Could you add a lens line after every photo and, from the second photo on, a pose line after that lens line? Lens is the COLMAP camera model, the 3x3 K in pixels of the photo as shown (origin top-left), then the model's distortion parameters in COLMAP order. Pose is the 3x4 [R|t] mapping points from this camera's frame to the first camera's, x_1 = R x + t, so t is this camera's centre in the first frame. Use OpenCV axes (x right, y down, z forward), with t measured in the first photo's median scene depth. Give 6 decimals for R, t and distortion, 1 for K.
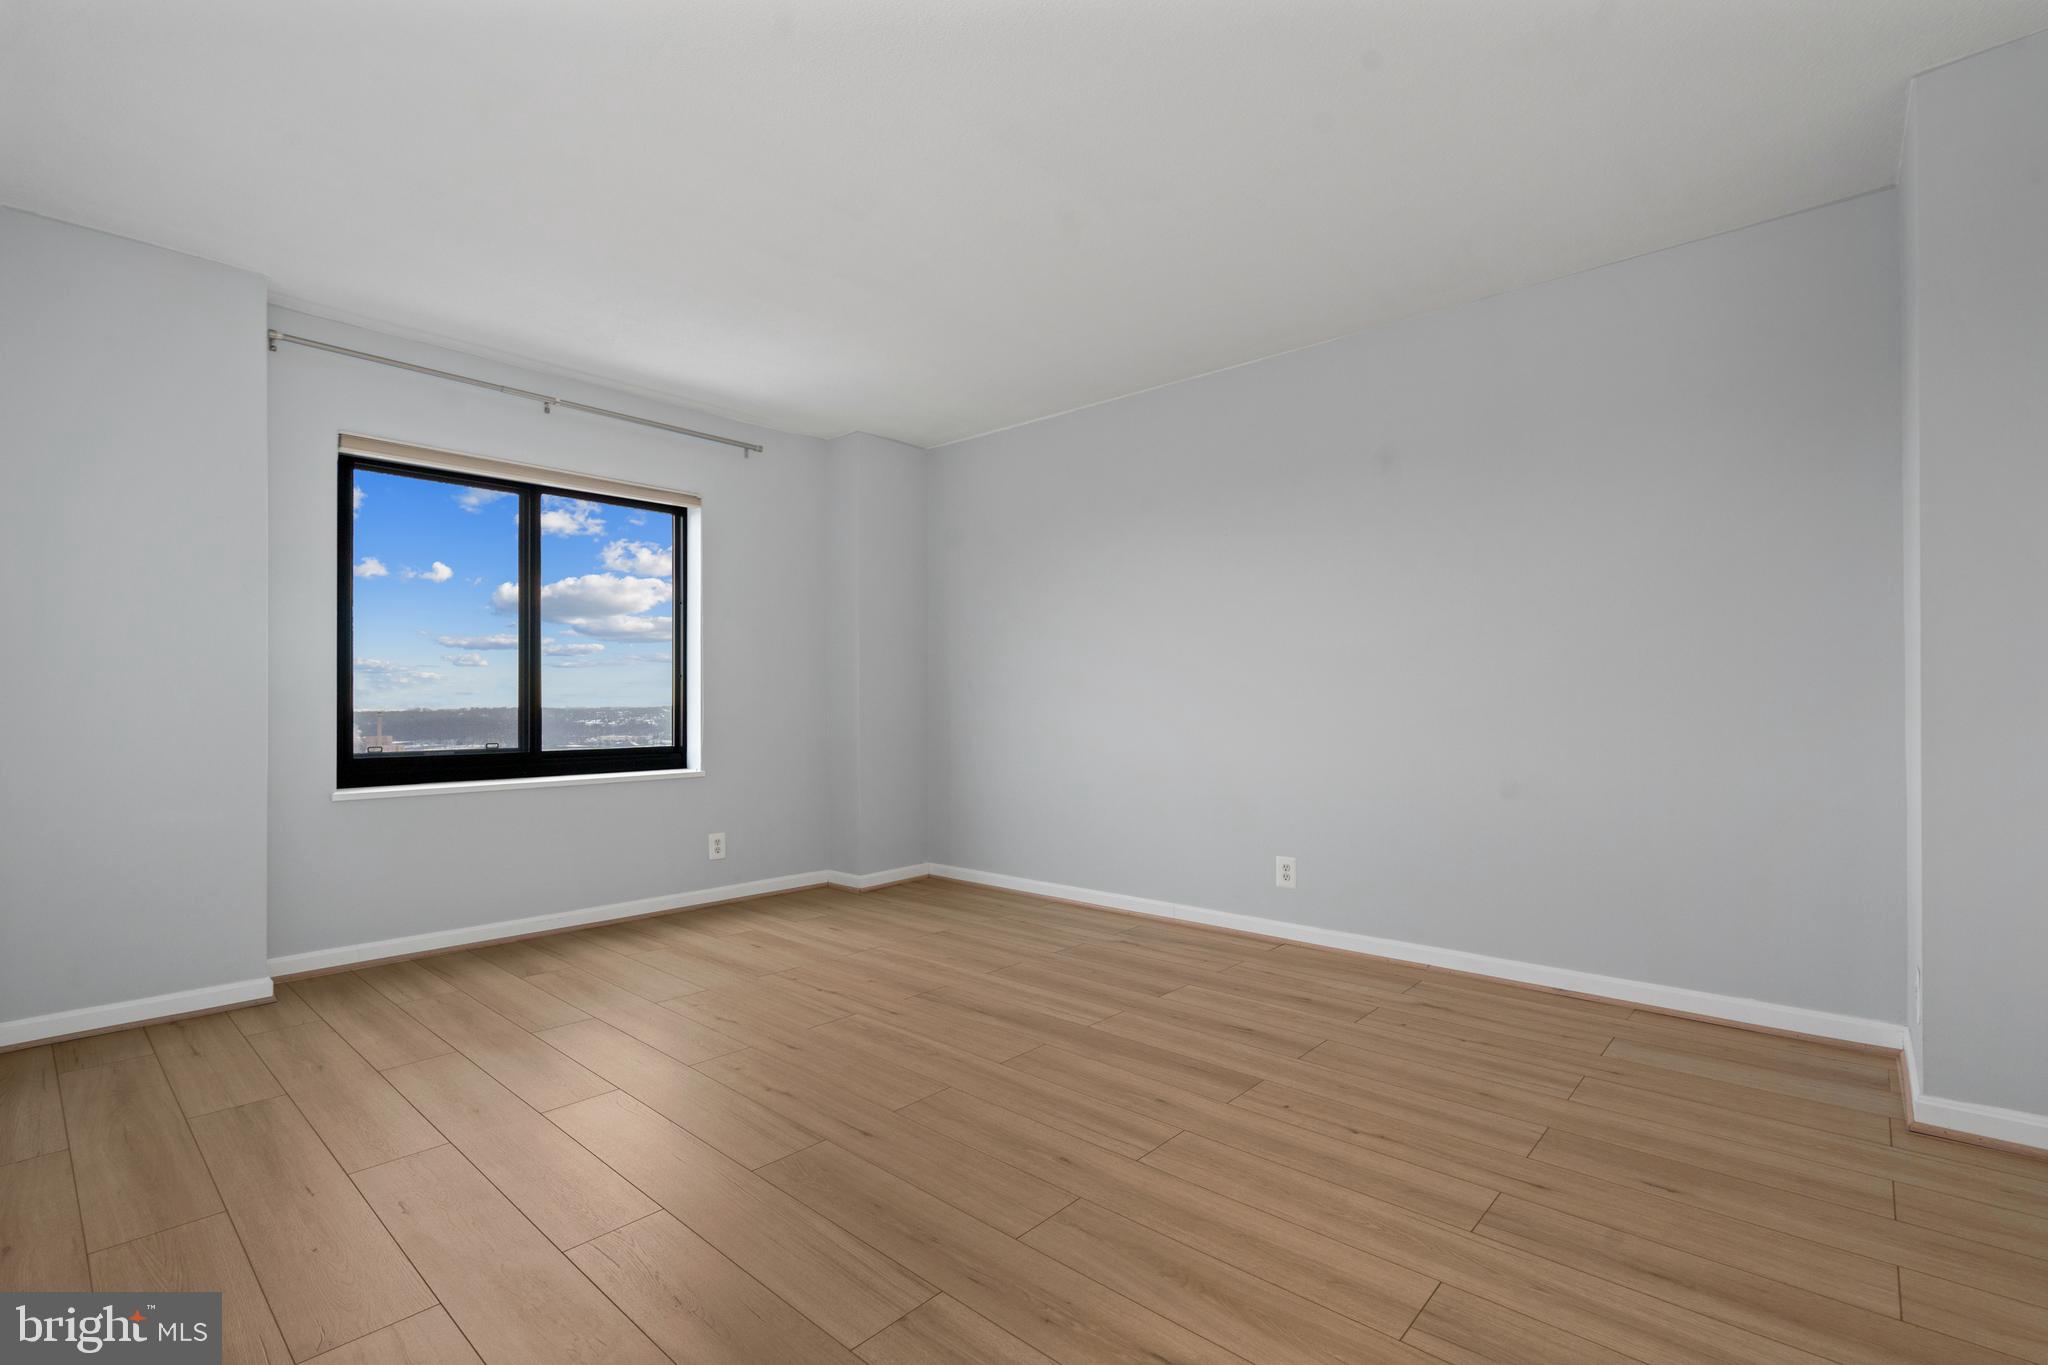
lens RADIAL K [[937.1, 0, 1022.3], [0, 937.1, 685.6], [0, 0, 1]] dist [-0.008455, 0.003842]
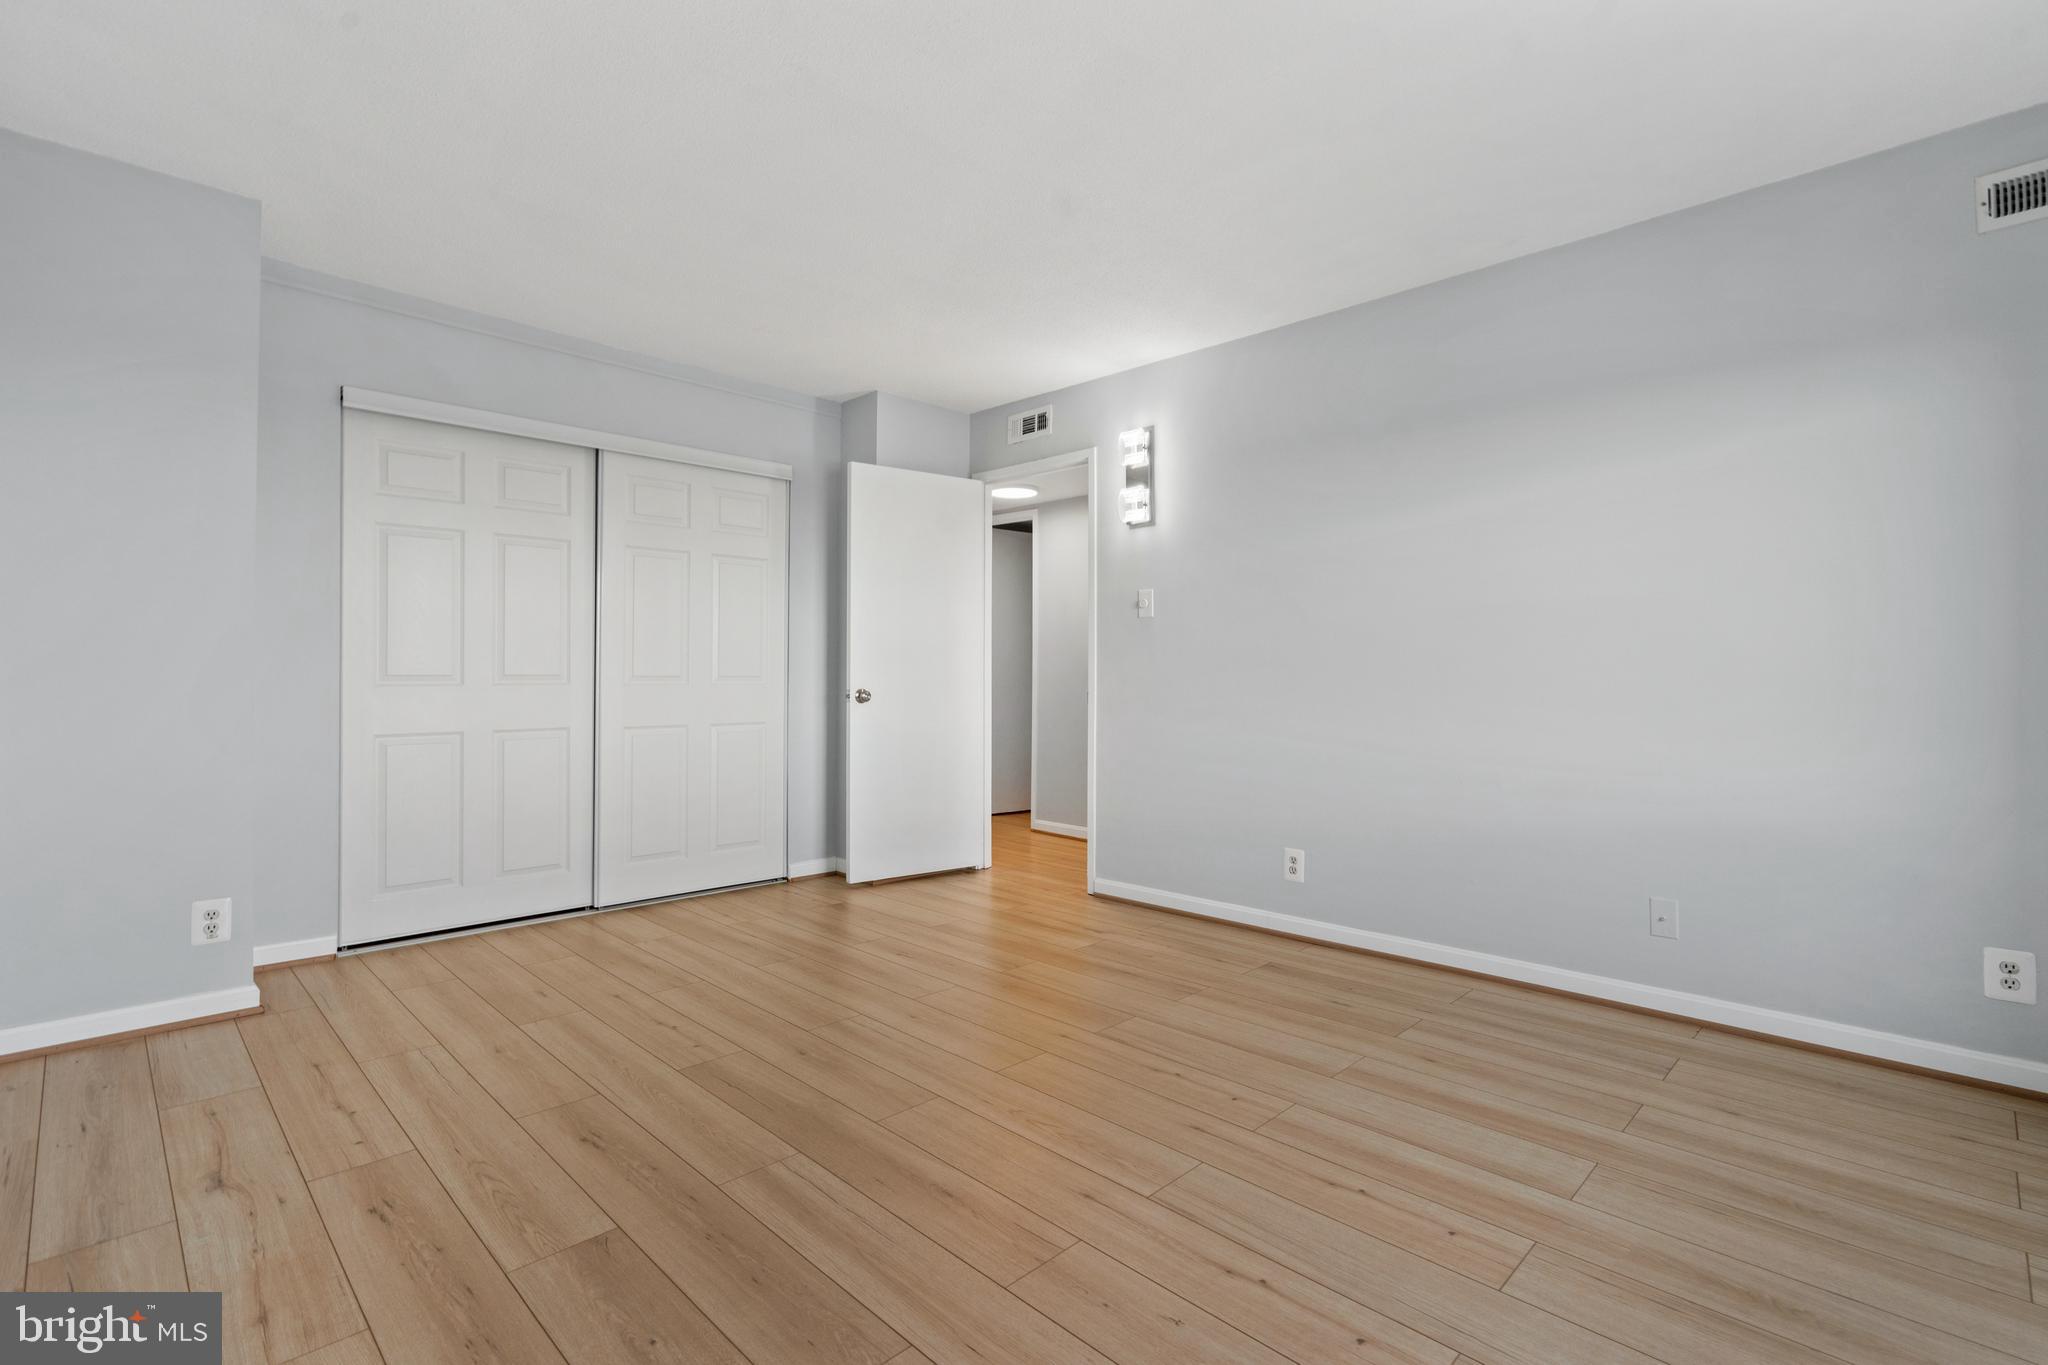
lens RADIAL K [[937.1, 0, 1023.6], [0, 937.1, 685.4], [0, 0, 1]] dist [-0.008455, 0.003842]
pose [[-0.999001, 0.000315, 0.044694, -0.149087], [-0.000028, 0.999971, -0.007675, 0.024260], [-0.044695, -0.007668, -0.998971, 1.965643]]
